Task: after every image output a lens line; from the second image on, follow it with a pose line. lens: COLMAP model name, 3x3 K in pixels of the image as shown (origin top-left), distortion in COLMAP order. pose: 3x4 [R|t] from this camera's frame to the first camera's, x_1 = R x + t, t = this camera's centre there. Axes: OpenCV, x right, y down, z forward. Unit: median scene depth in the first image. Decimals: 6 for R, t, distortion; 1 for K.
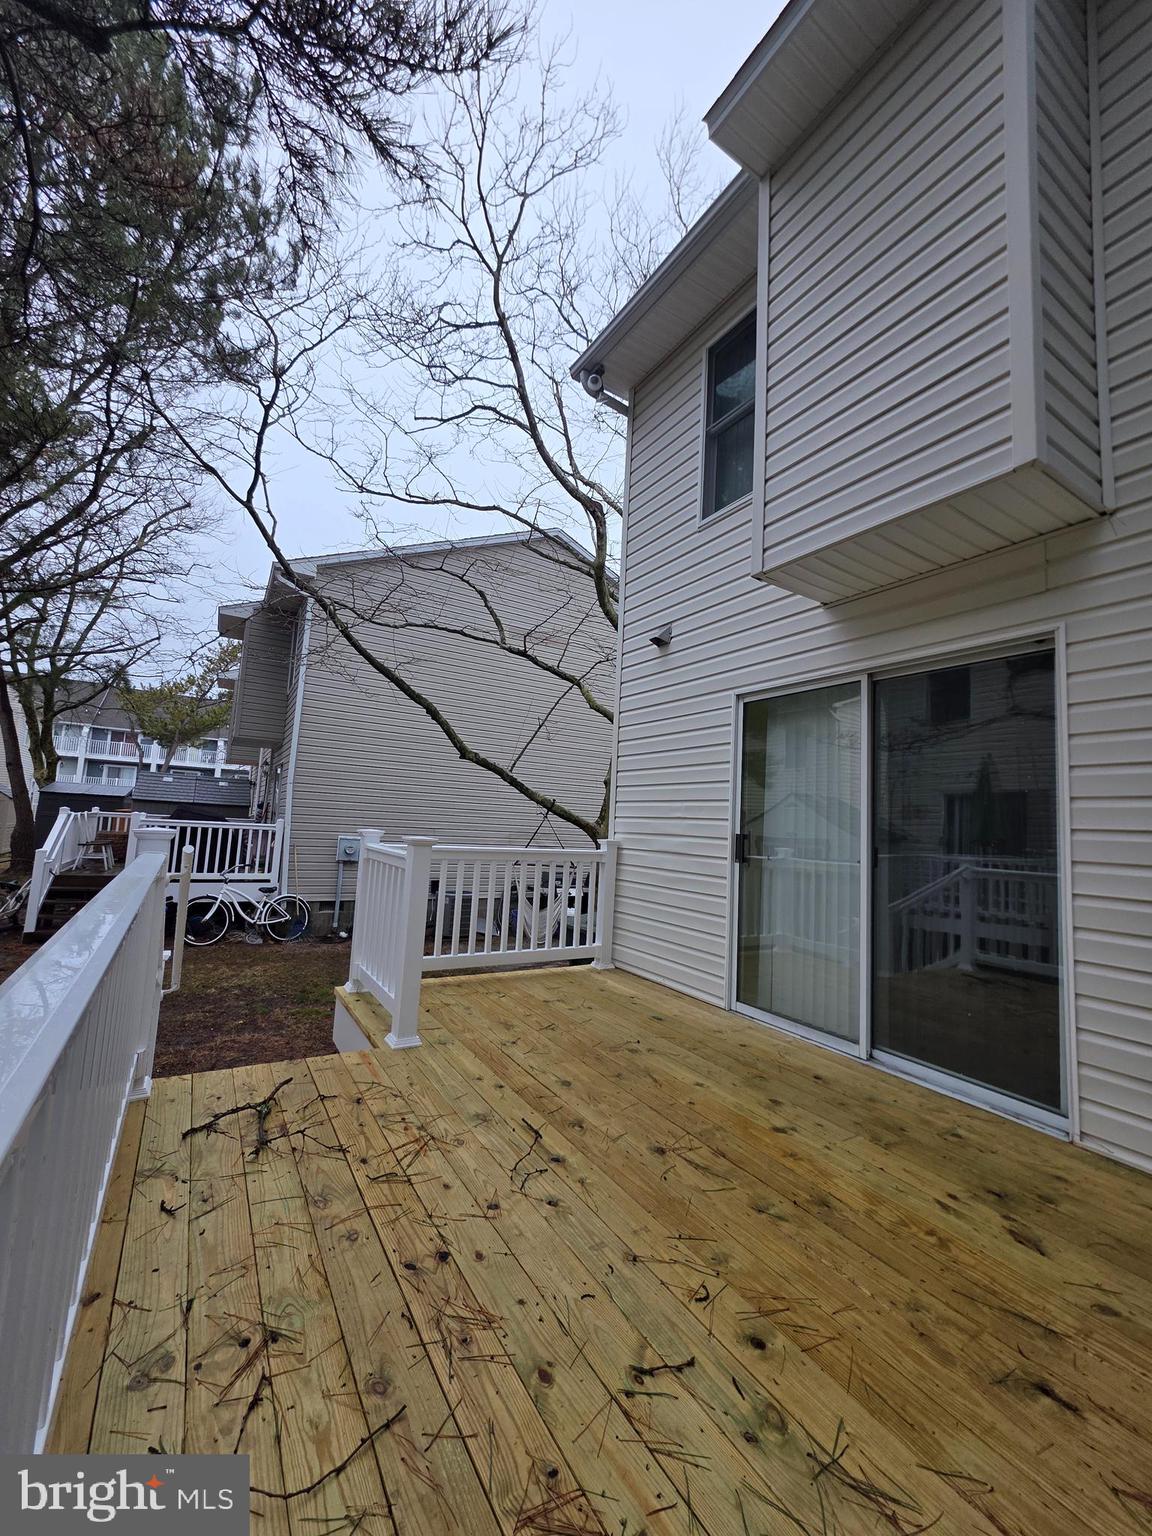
lens RADIAL K [[611.8, 0, 578.4], [0, 611.8, 764.4], [0, 0, 1]] dist [0.000902, -0.000586]
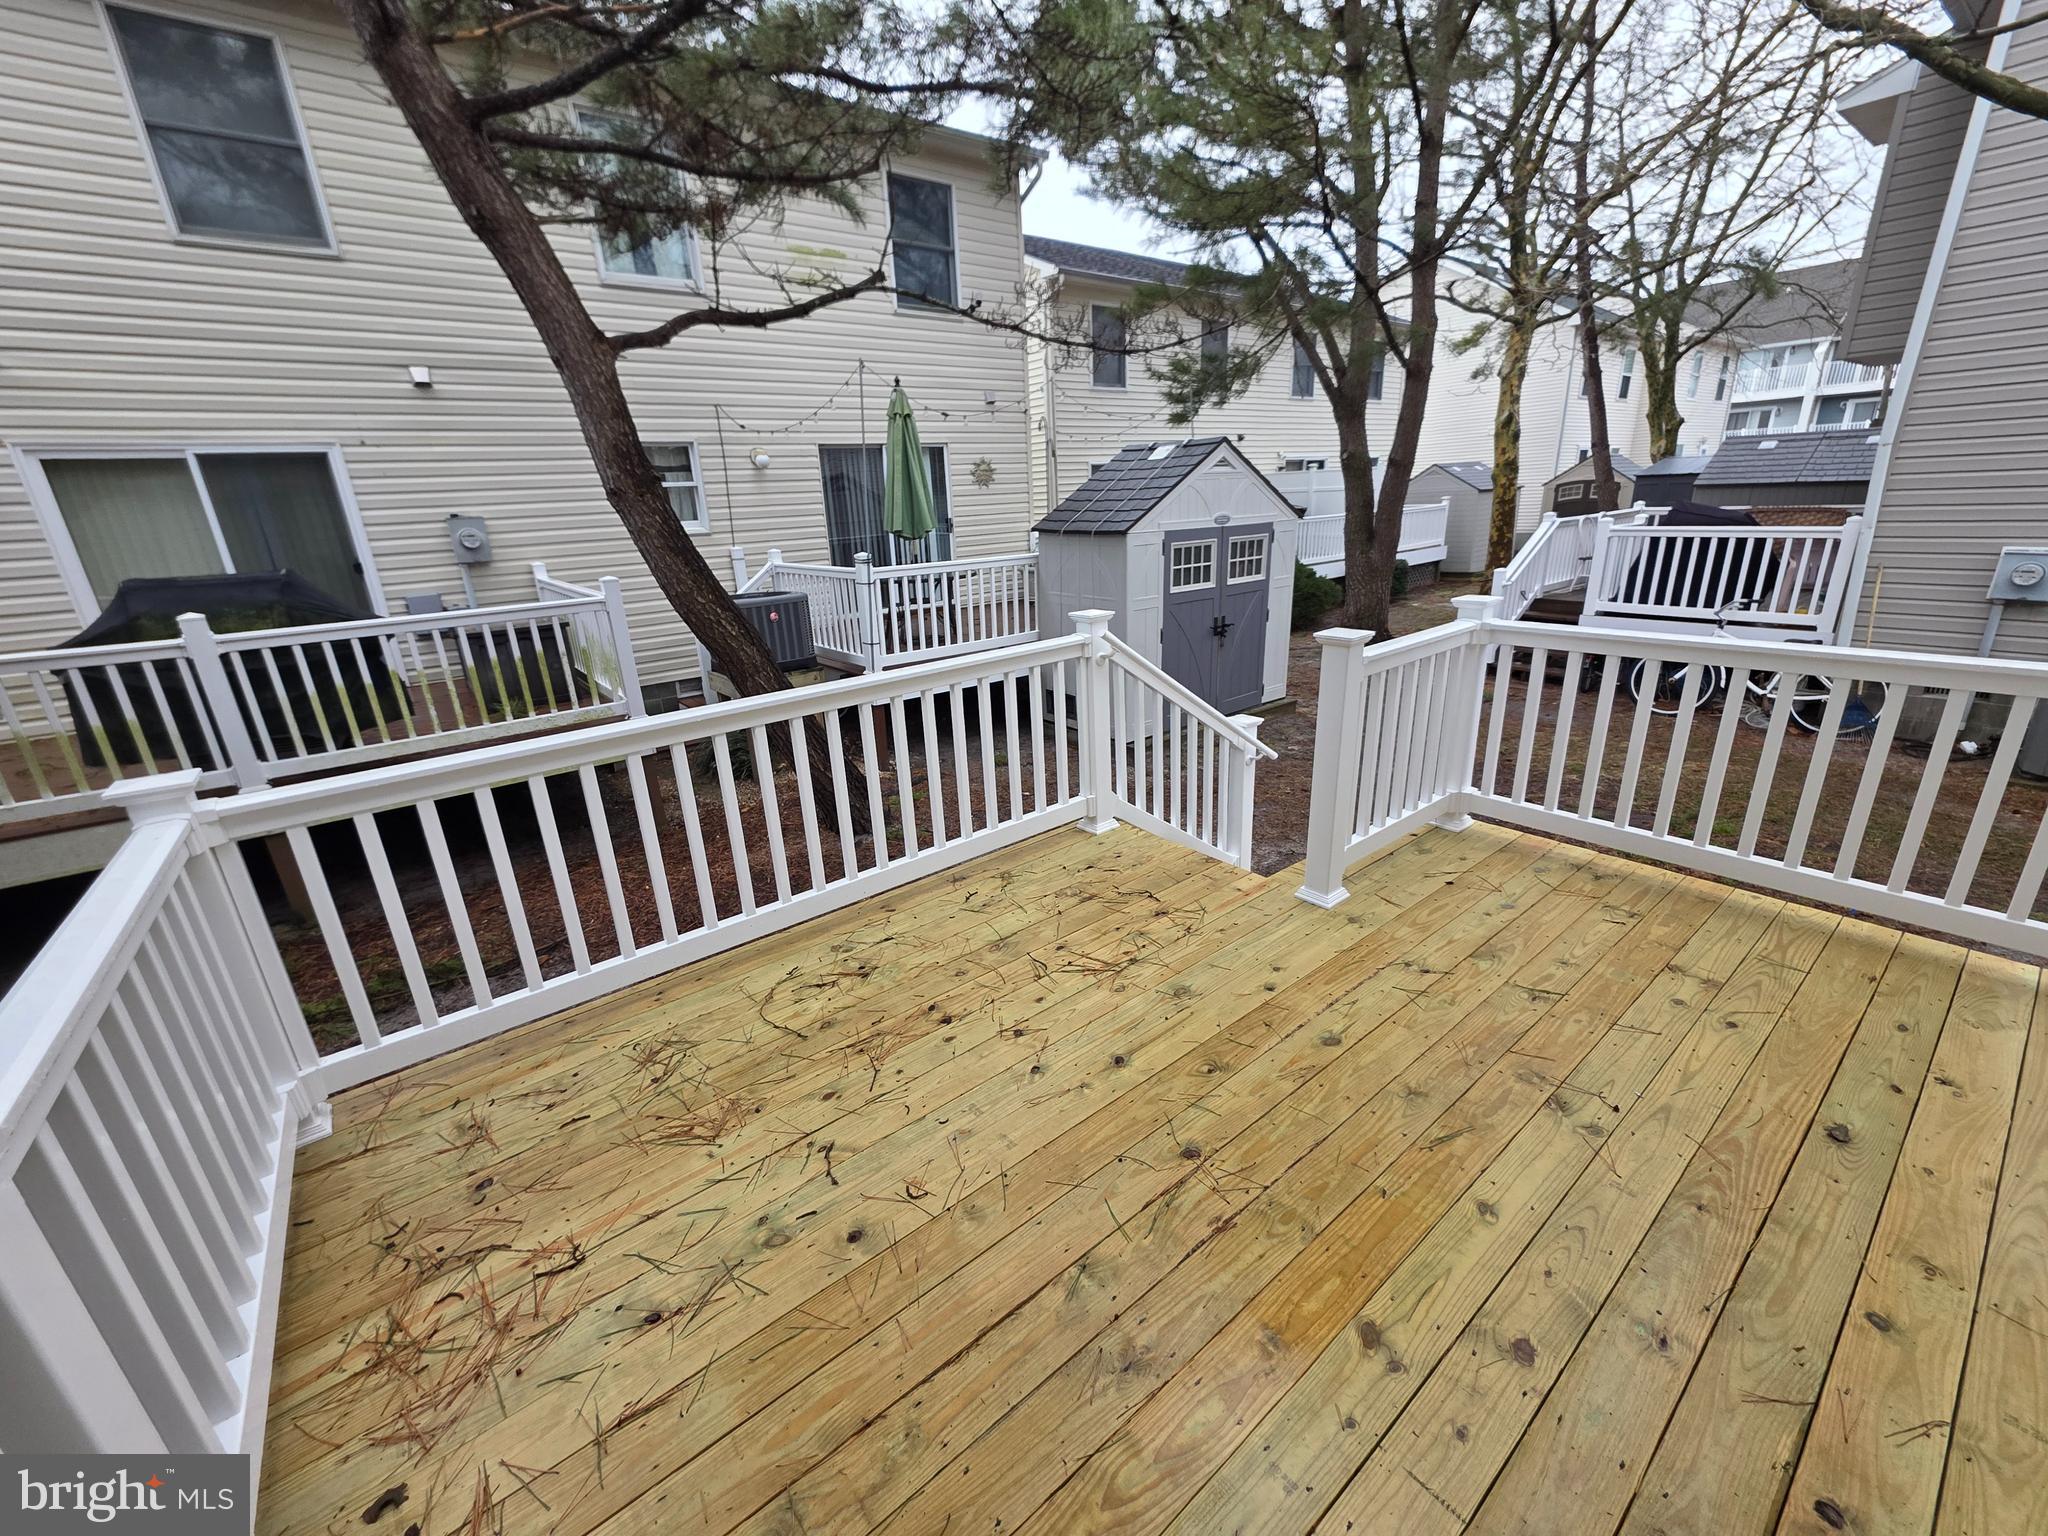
lens RADIAL K [[815.7, 0, 1019.9], [0, 815.7, 762.6], [0, 0, 1]] dist [0.000902, -0.000586]
pose [[0.105848, 0.256472, -0.960738, 0.829856], [0.153396, 0.950389, 0.270610, -0.060949], [0.982479, -0.176017, 0.061255, 0.782665]]
